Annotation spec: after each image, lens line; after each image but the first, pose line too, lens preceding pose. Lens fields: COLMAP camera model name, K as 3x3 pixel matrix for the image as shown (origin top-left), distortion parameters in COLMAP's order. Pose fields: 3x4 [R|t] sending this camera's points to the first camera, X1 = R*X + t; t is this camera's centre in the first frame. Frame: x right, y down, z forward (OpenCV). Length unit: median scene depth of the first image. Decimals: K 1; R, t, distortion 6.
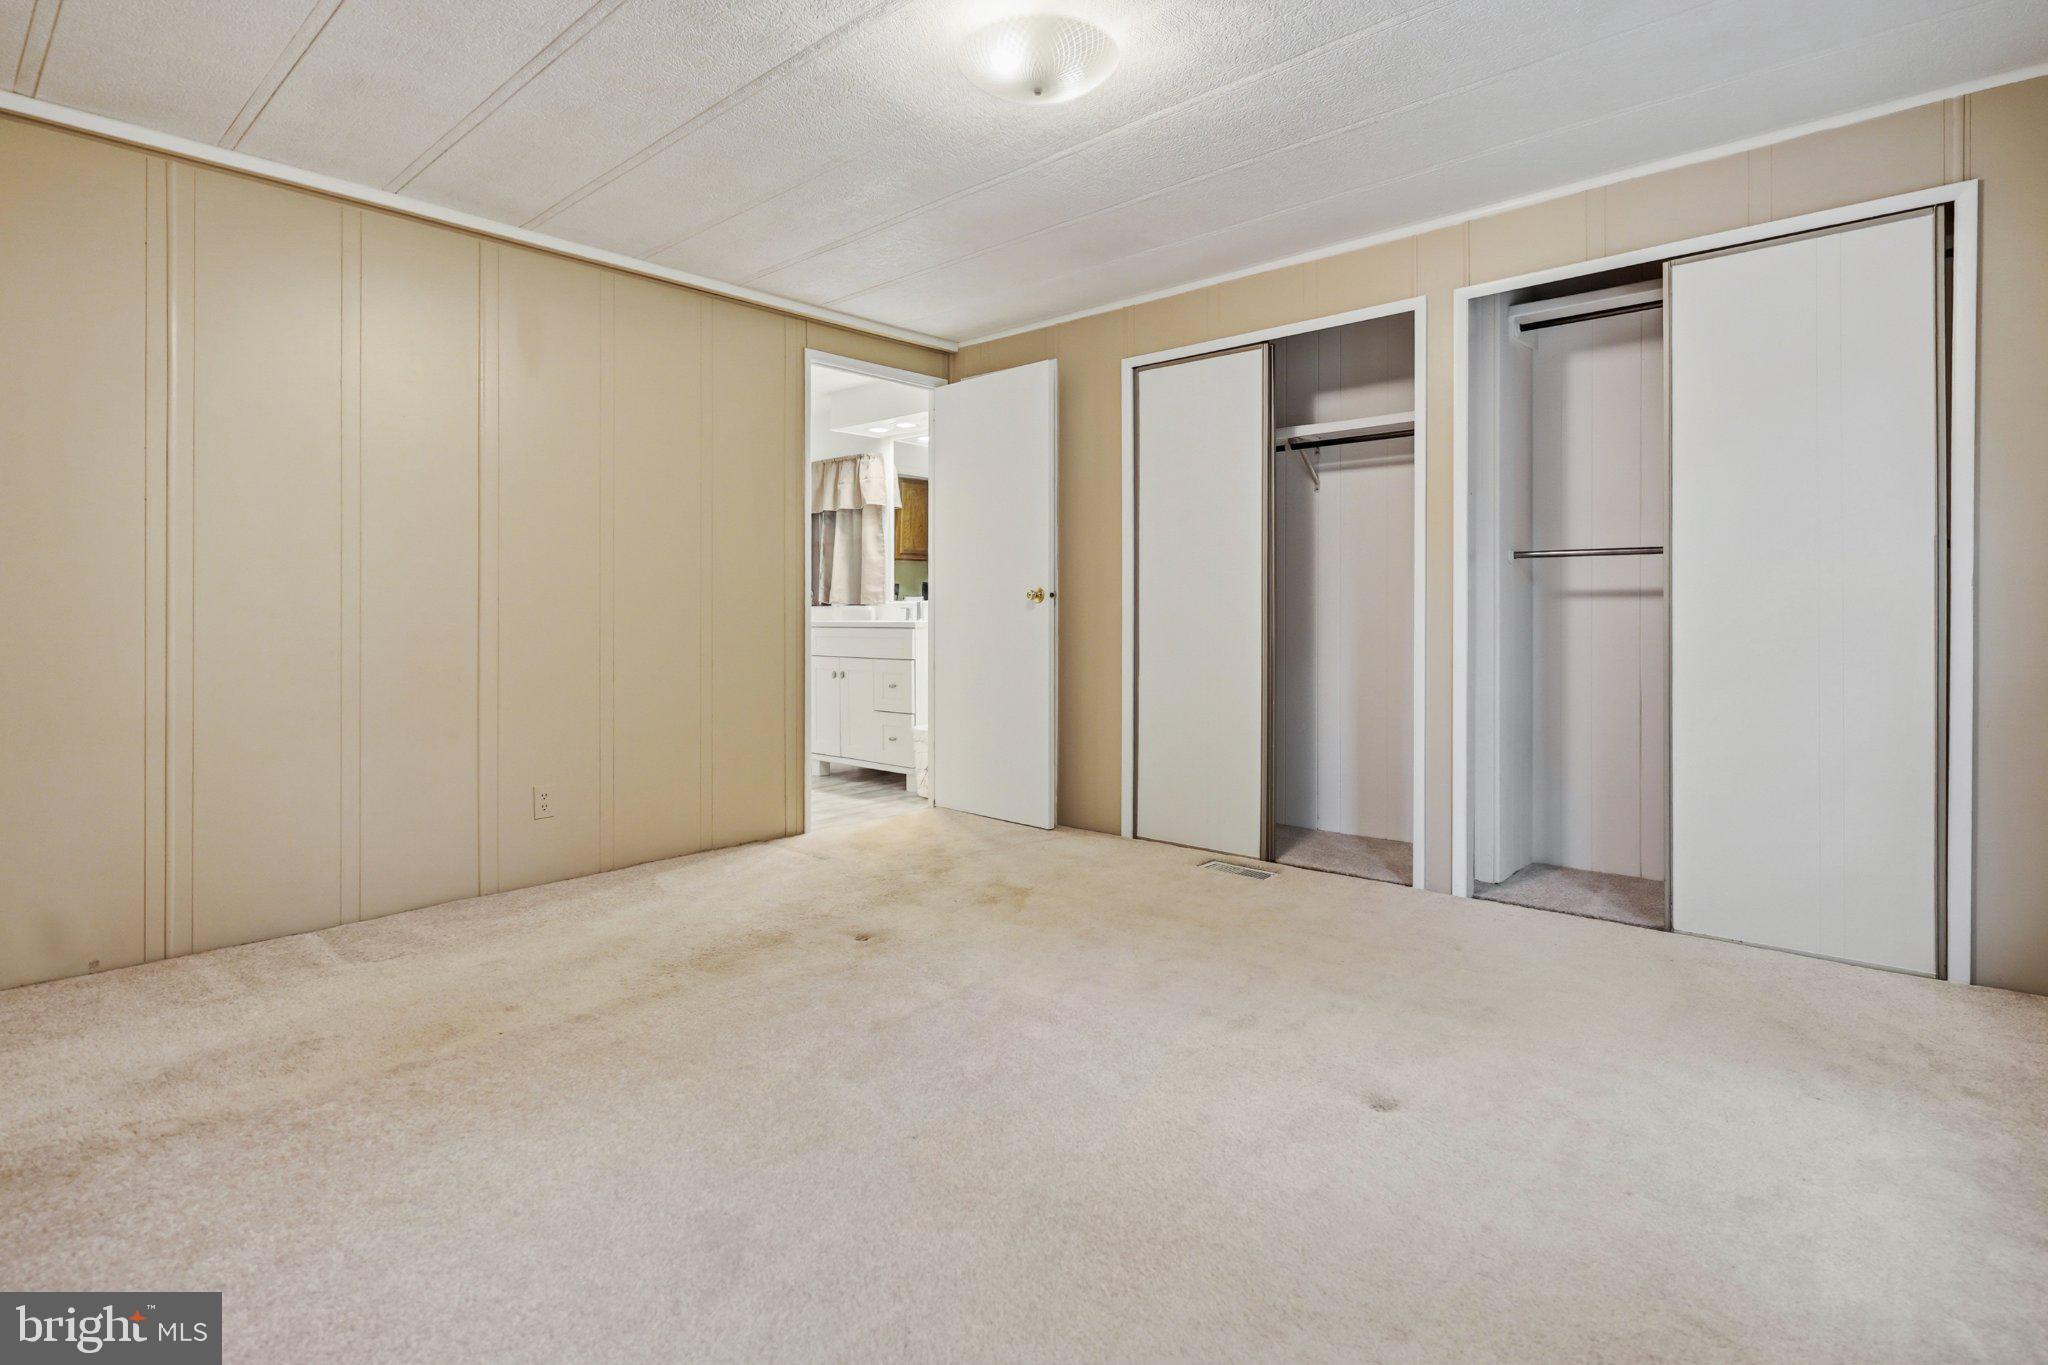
lens RADIAL K [[1009.1, 0, 1022.4], [0, 1009.1, 609.6], [0, 0, 1]] dist [-0.000545, -0.002977]
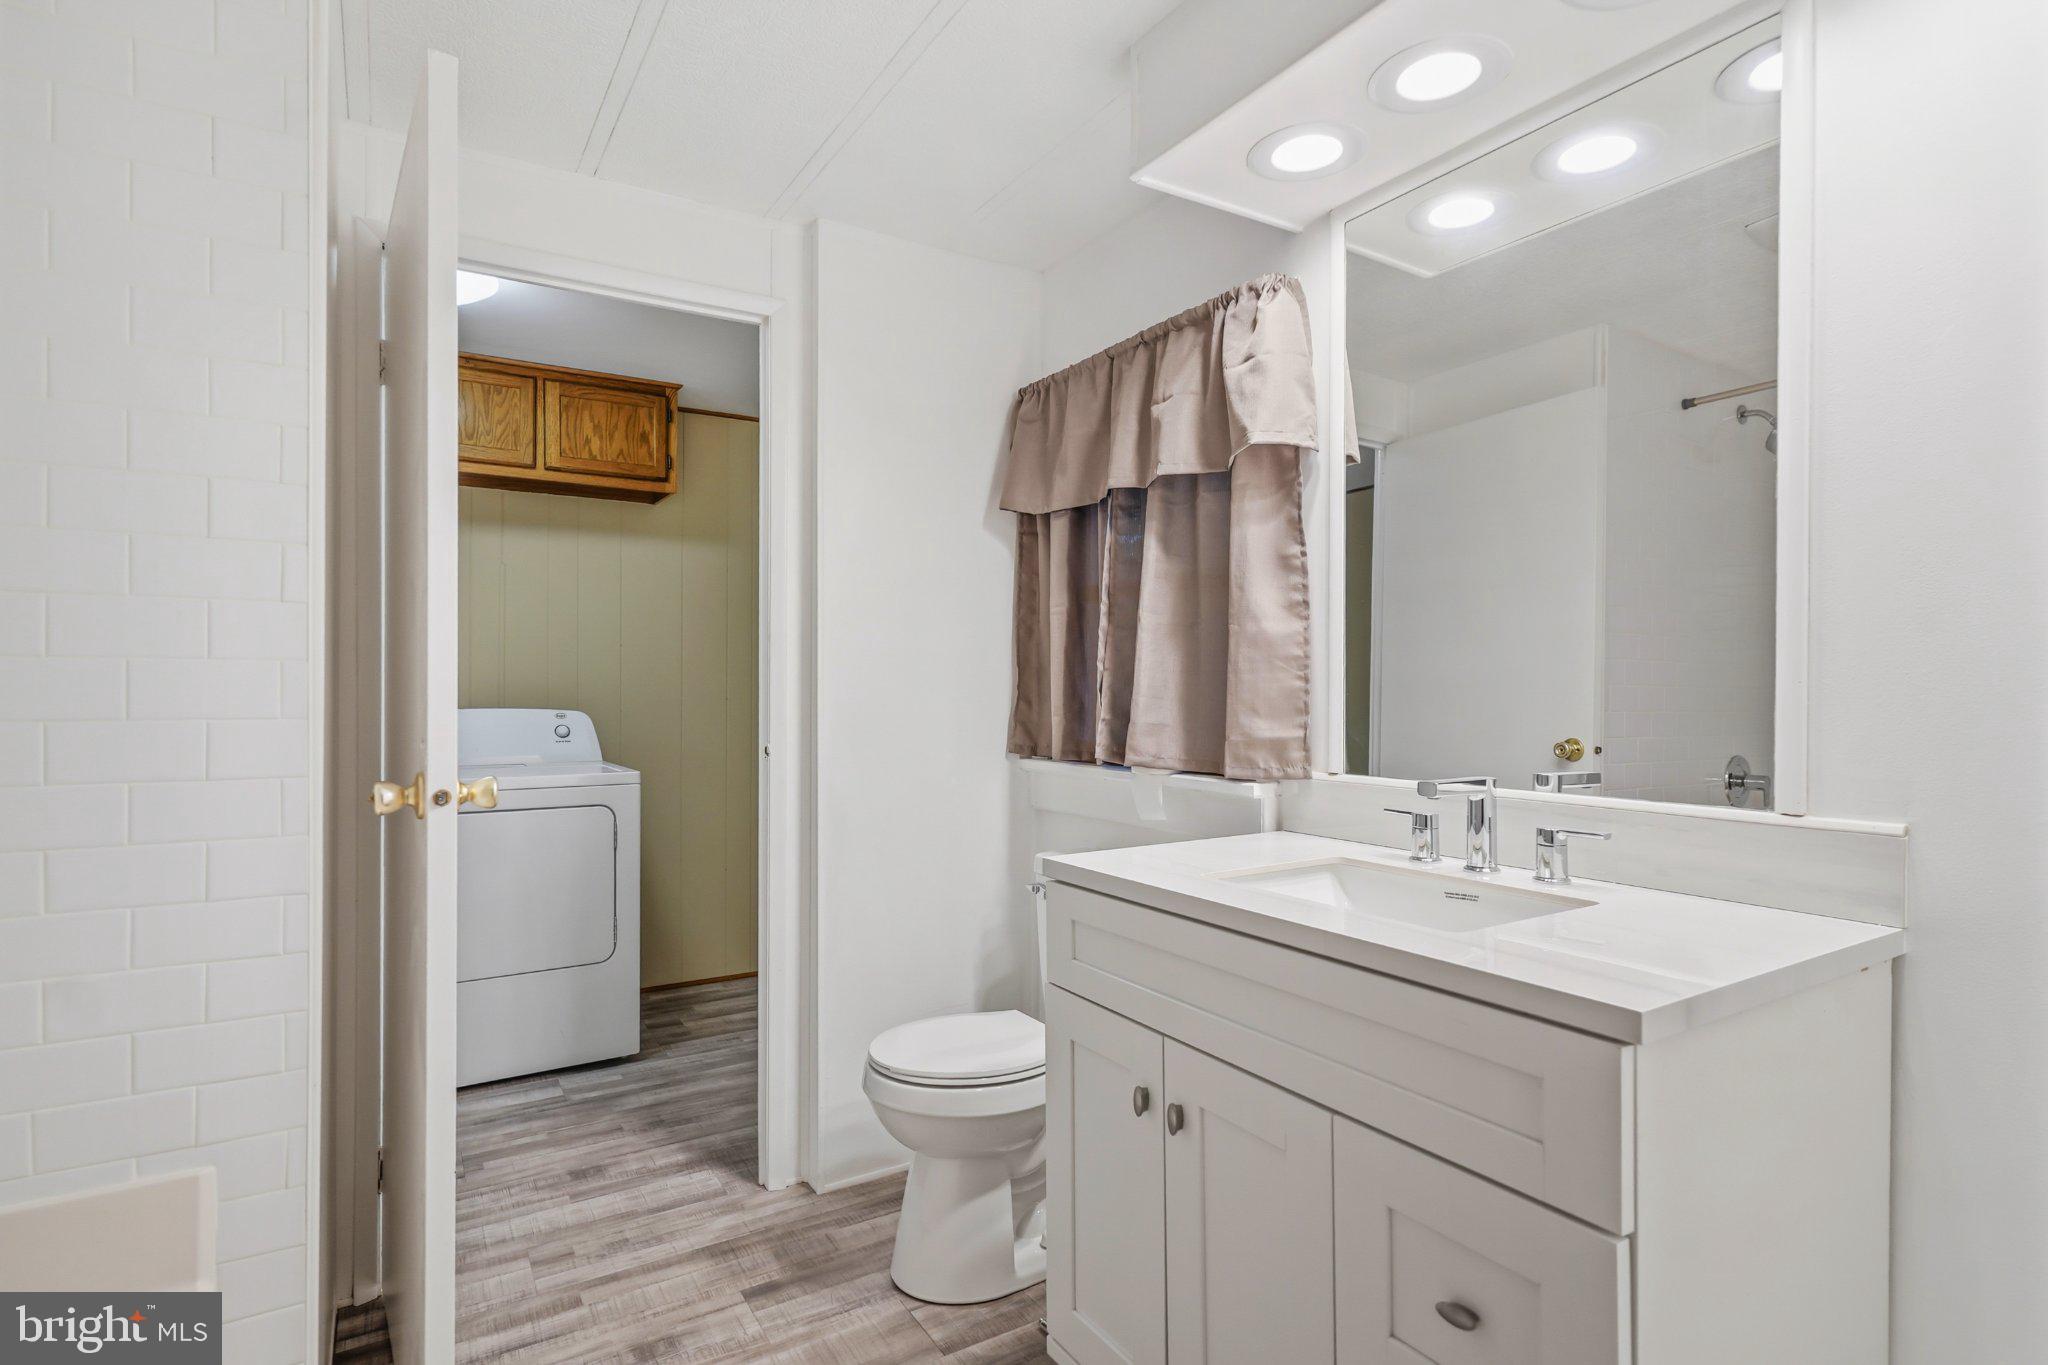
lens RADIAL K [[1009.1, 0, 1025.6], [0, 1009.1, 683.9], [0, 0, 1]] dist [-0.000545, -0.002977]
pose [[0.957672, 0.002300, -0.287851, -0.128859], [-0.002633, 0.999996, -0.000768, -0.033116], [0.287849, 0.001494, 0.957675, 0.680302]]
